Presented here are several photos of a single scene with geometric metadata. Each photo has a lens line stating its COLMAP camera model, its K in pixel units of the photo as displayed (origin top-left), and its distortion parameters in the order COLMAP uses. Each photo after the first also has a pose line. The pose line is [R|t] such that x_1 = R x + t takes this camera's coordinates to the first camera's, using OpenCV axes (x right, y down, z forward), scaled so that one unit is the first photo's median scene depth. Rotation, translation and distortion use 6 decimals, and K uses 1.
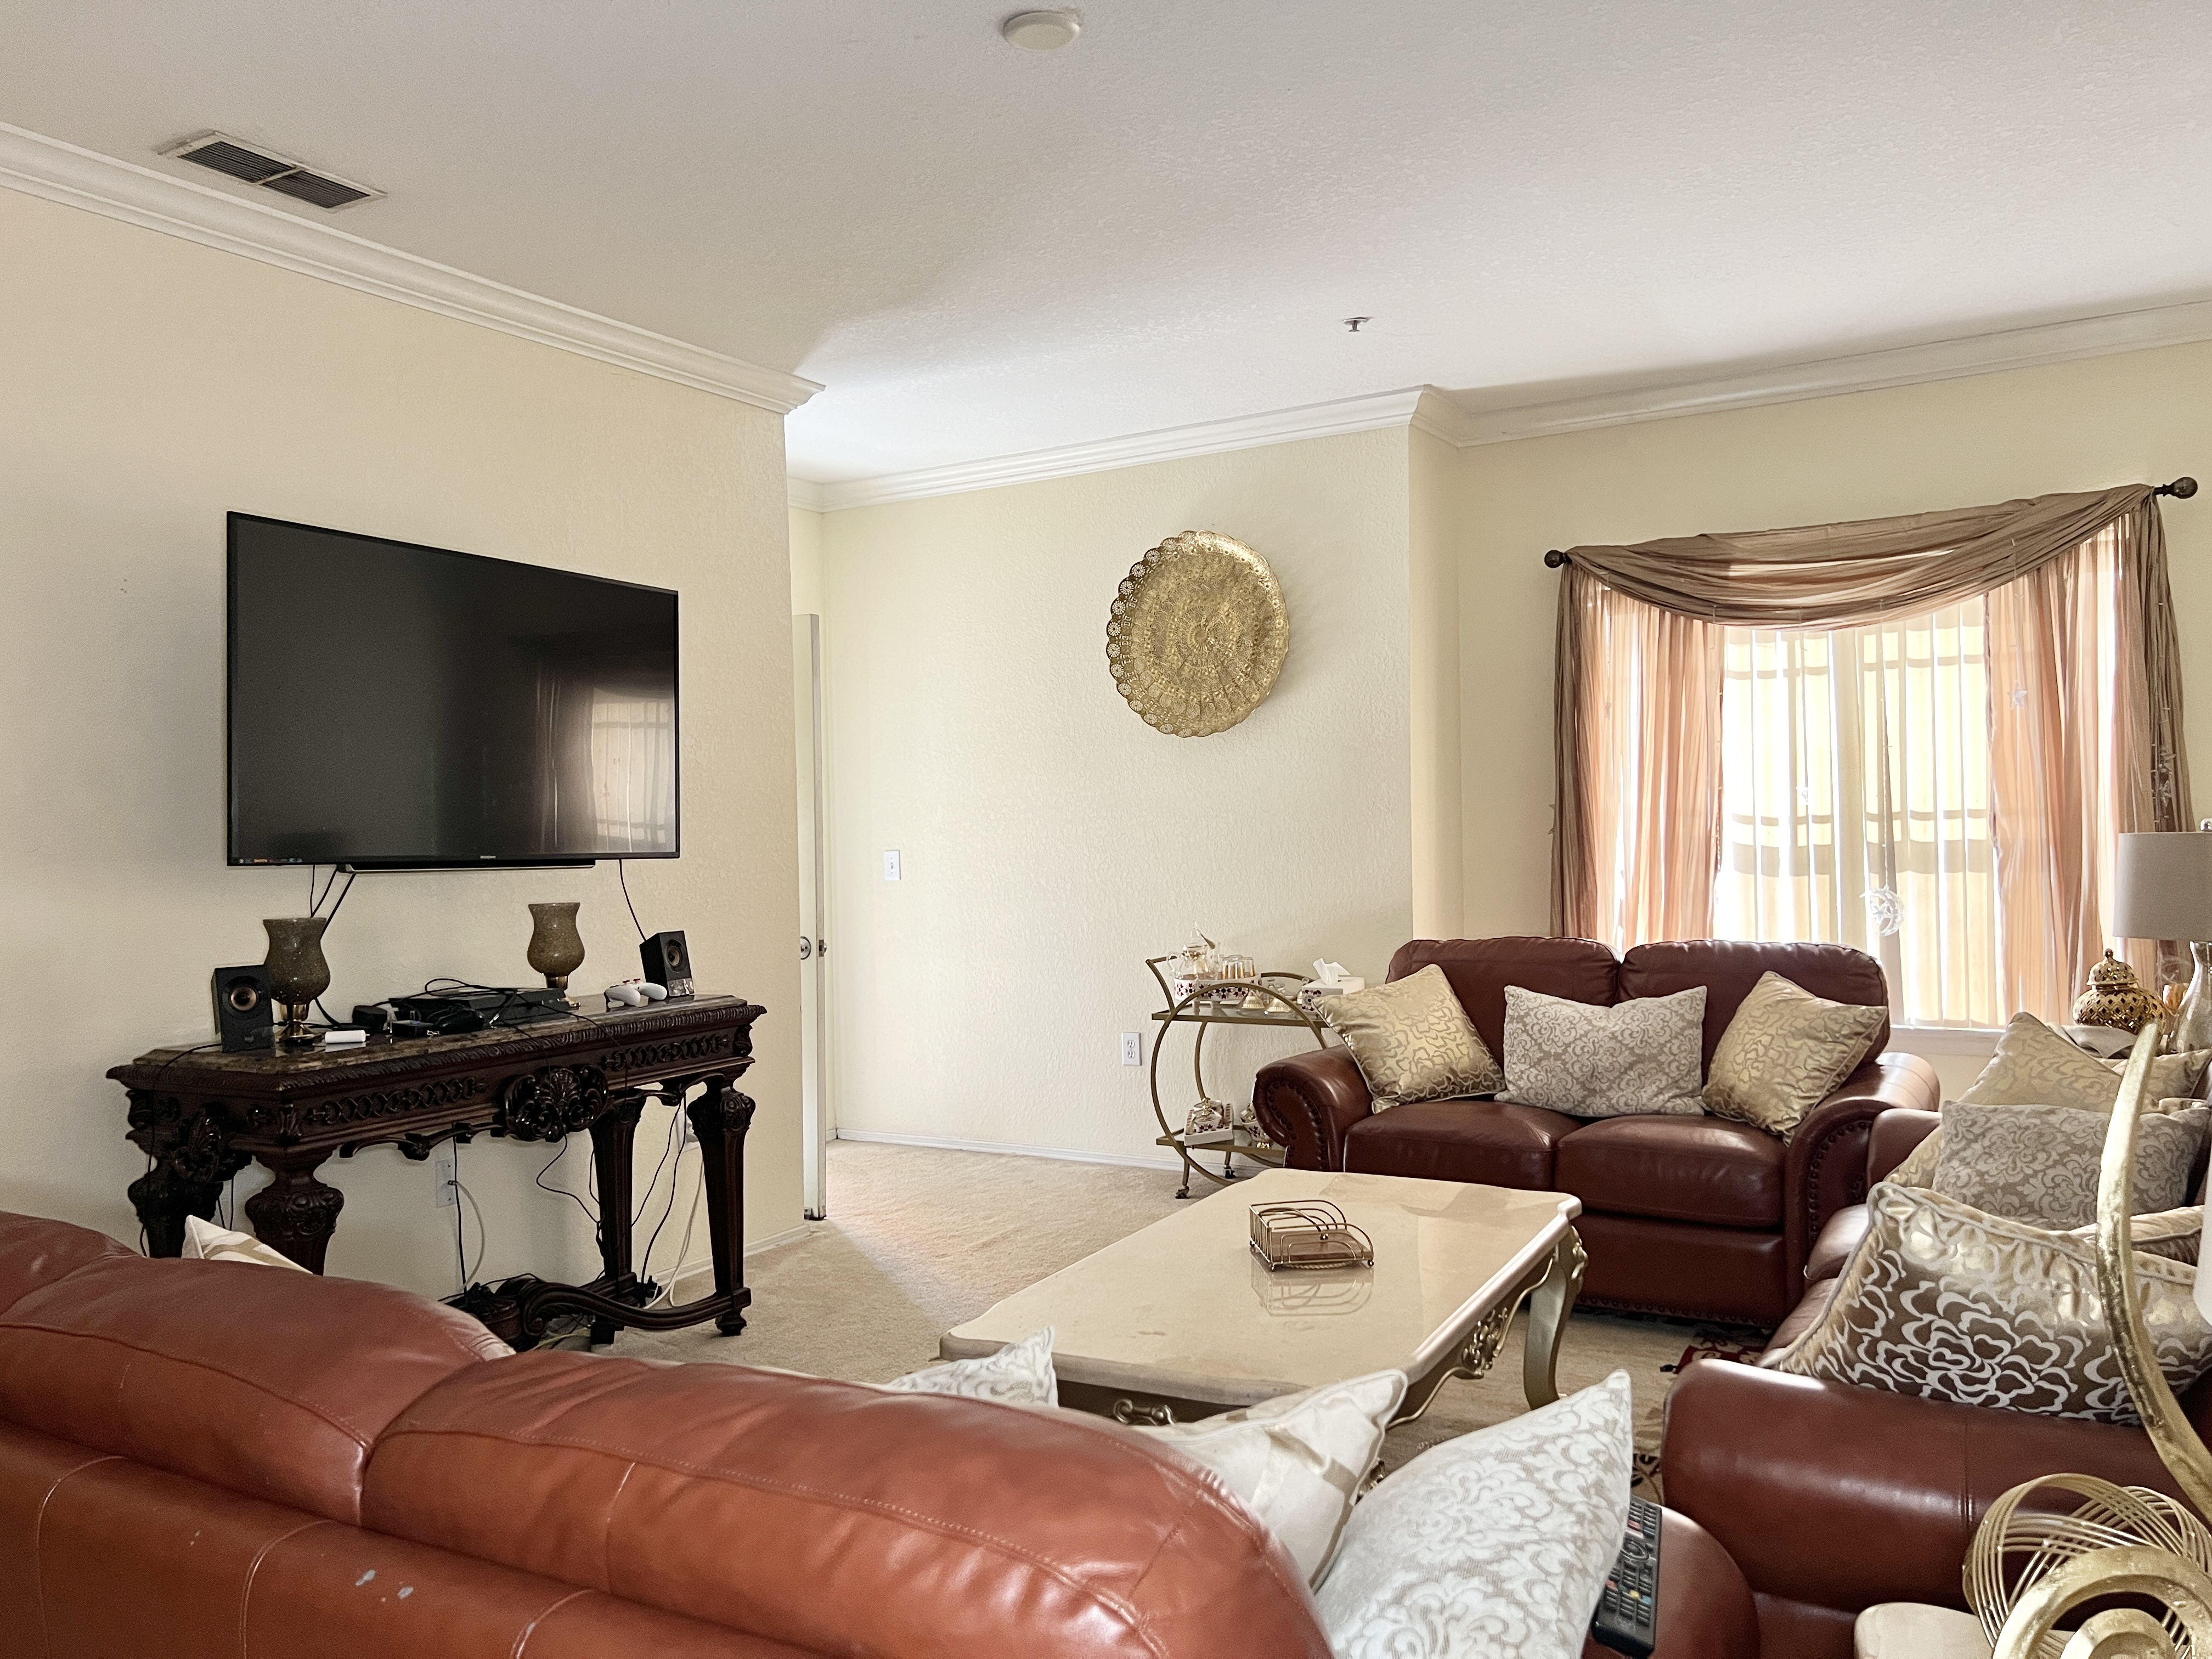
lens RADIAL K [[1650.8, 0, 1115.7], [0, 1650.8, 829.9], [0, 0, 1]] dist [0.000179, -0.042676]
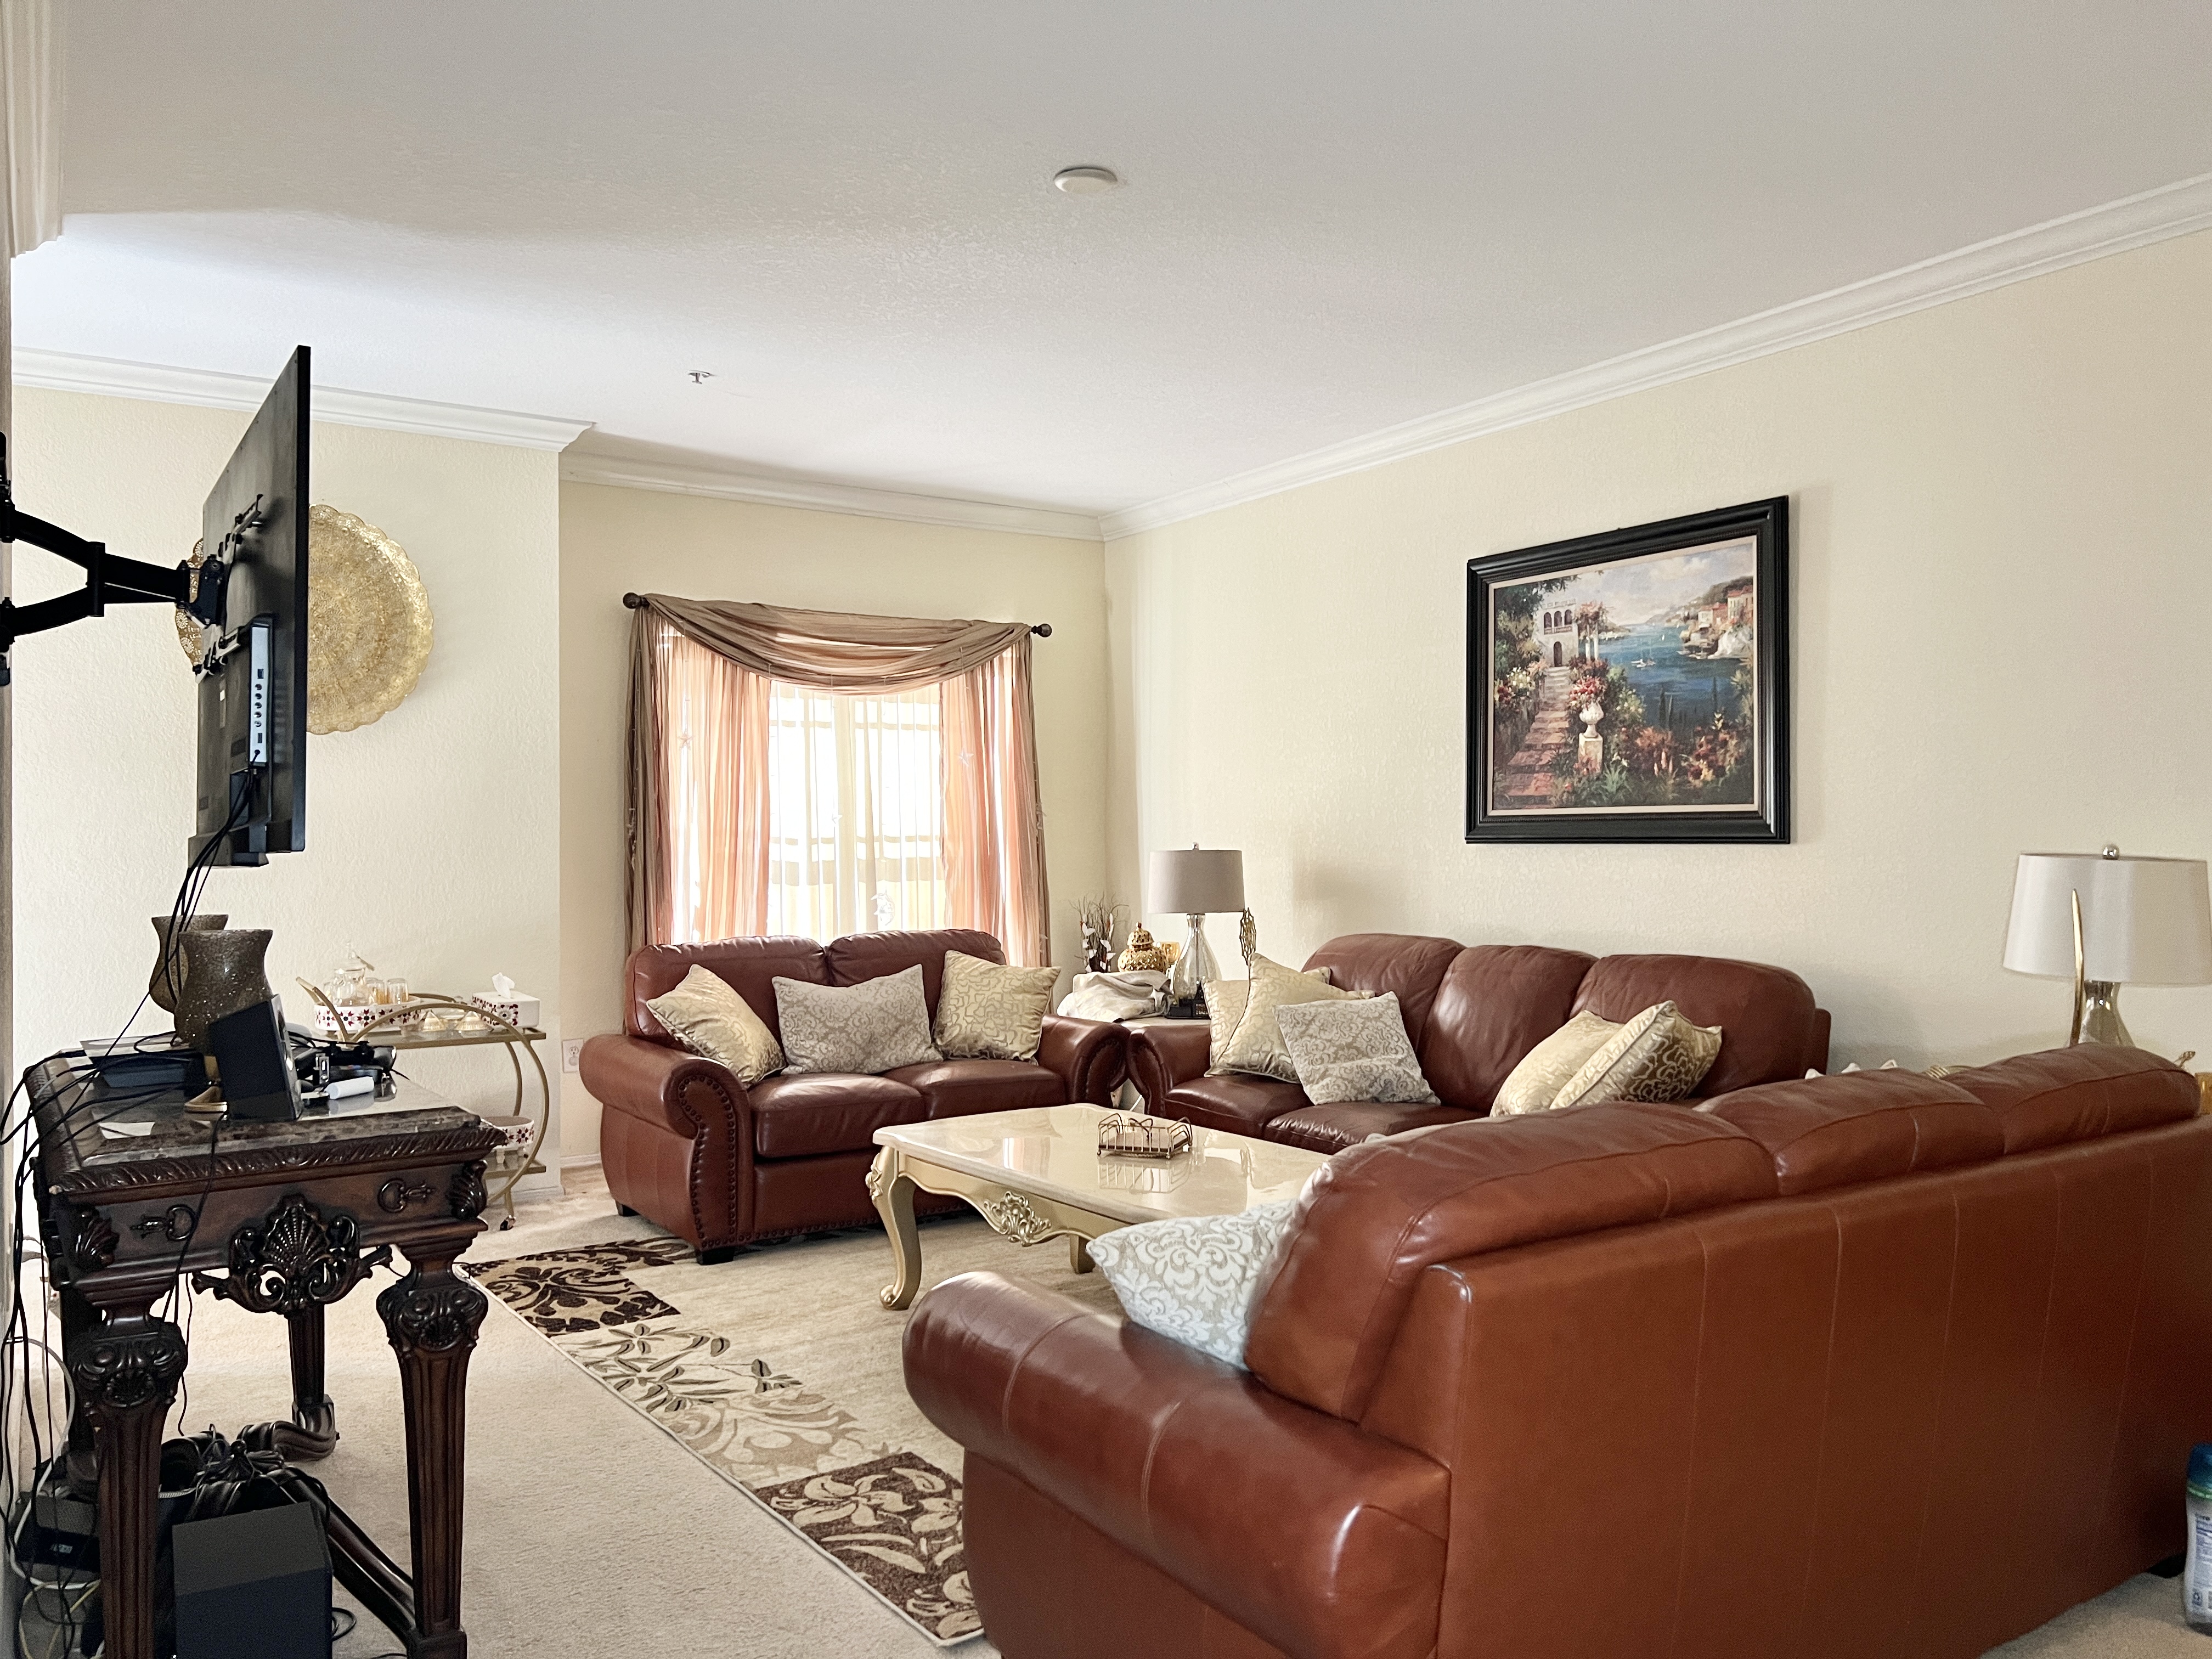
lens RADIAL K [[1650.8, 0, 1115.7], [0, 1650.8, 829.9], [0, 0, 1]] dist [0.000179, -0.042676]
pose [[0.399720, 0.027183, 0.916234, -0.670713], [-0.006145, 0.999617, -0.026977, 0.018866], [-0.916617, 0.005153, 0.399734, 0.285187]]
